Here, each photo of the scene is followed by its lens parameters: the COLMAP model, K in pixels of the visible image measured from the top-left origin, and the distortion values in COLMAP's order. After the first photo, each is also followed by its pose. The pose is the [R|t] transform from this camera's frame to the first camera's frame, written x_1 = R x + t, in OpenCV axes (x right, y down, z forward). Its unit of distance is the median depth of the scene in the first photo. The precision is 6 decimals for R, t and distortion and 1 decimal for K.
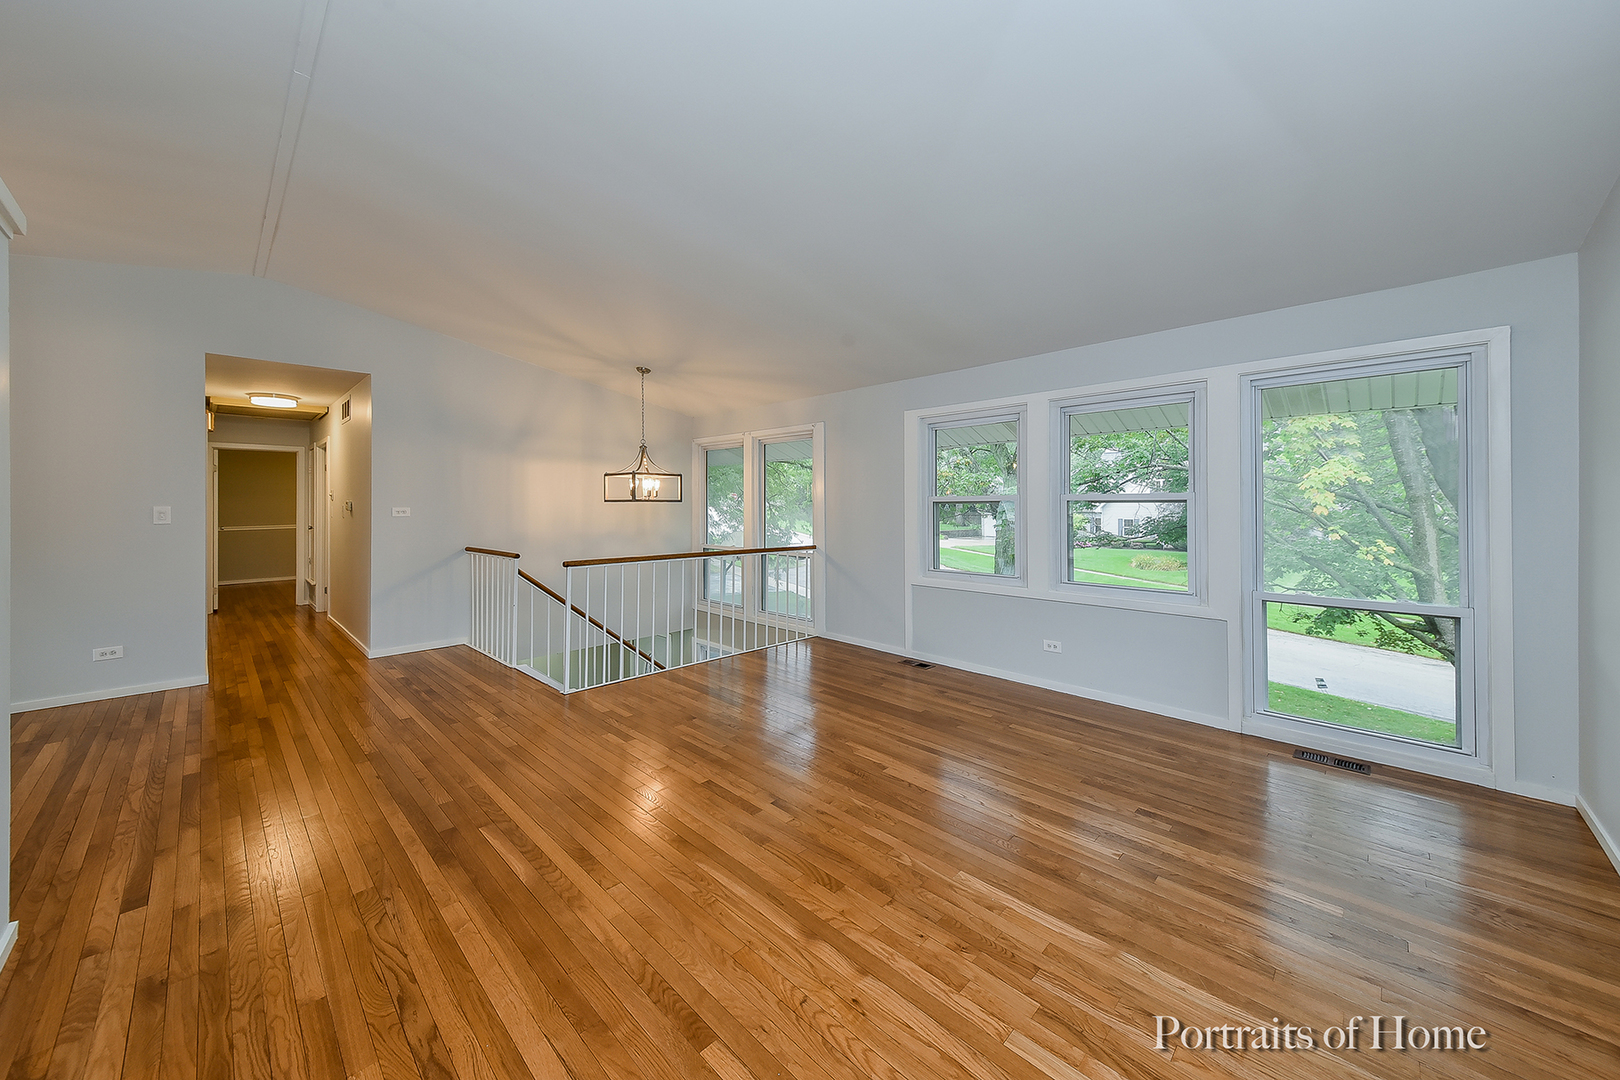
lens RADIAL K [[587.8, 0, 831.2], [0, 587.8, 492.2], [0, 0, 1]] dist [-0.000284, -0.000552]
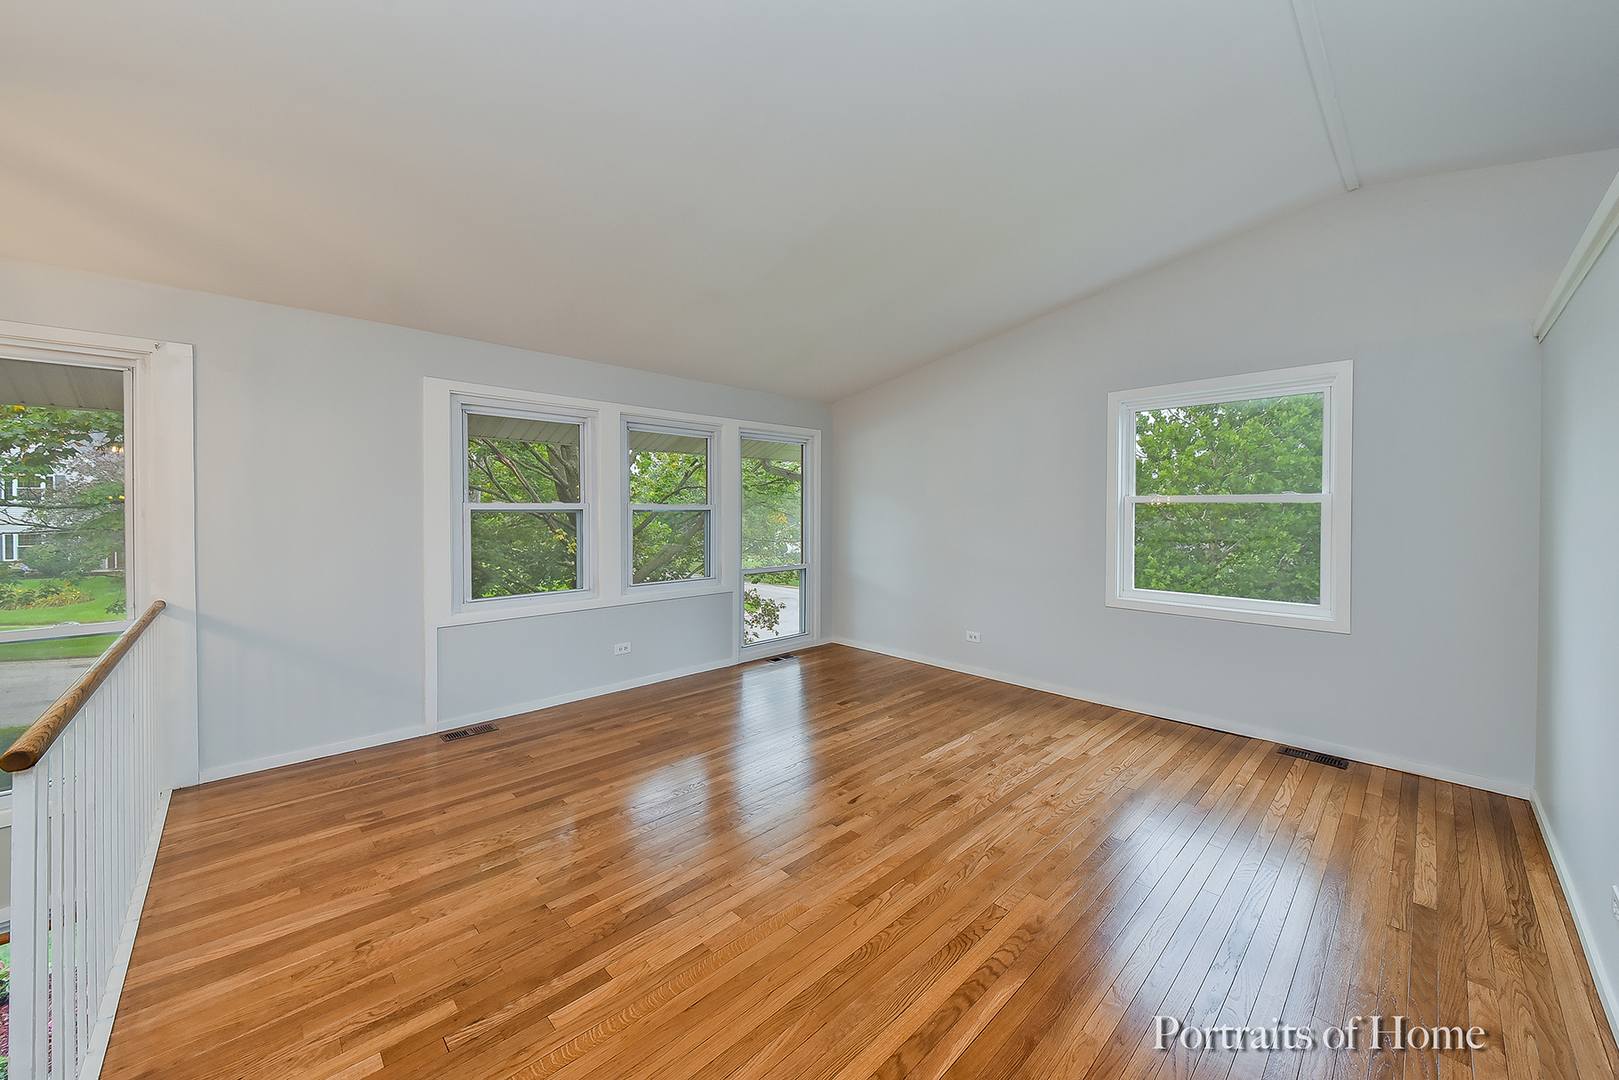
lens RADIAL K [[587.5, 0, 829.5], [0, 587.5, 504.9], [0, 0, 1]] dist [-0.000284, -0.000552]
pose [[0.051420, -0.006493, 0.998656, -1.238430], [-0.007006, 0.999952, 0.006862, -0.001514], [-0.998653, -0.007349, 0.051372, 1.131927]]
